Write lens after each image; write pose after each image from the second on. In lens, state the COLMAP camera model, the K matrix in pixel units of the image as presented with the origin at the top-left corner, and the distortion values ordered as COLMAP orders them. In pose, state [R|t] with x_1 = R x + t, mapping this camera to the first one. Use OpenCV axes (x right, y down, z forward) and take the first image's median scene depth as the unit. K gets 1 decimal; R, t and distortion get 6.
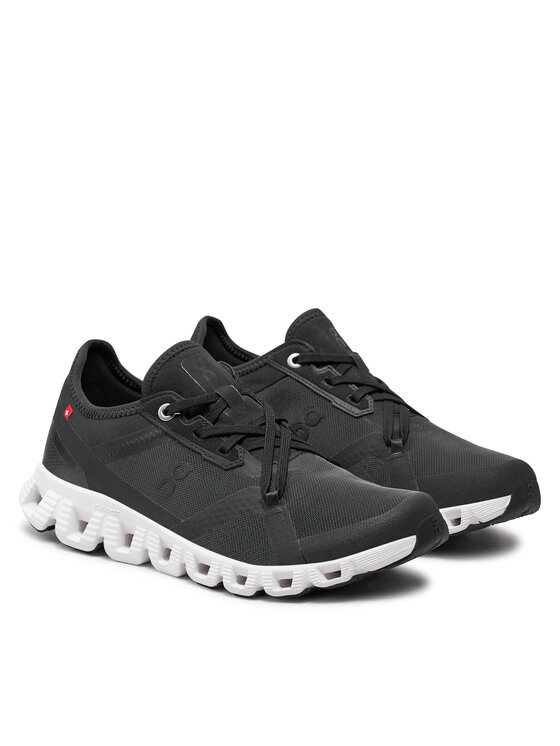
lens RADIAL K [[2192.5, 0, 279.8], [0, 2192.5, 373.0], [0, 0, 1]] dist [-0.182500, 0.000000]
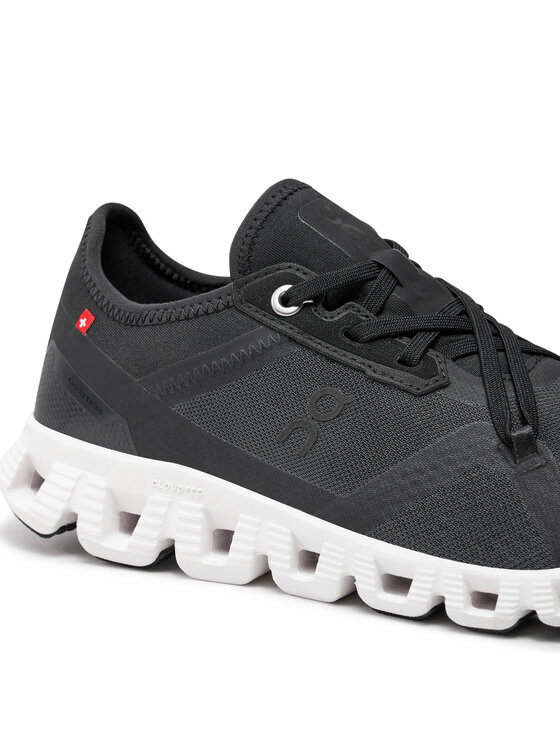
lens RADIAL K [[1452.6, 0, 280.1], [0, 1452.6, 373.1], [0, 0, 1]] dist [-0.159192, 0.000000]
pose [[0.980238, -0.055512, 0.189871, -0.122241], [0.059773, 0.998071, -0.016785, 0.041606], [-0.188573, 0.027802, 0.981666, 0.642234]]
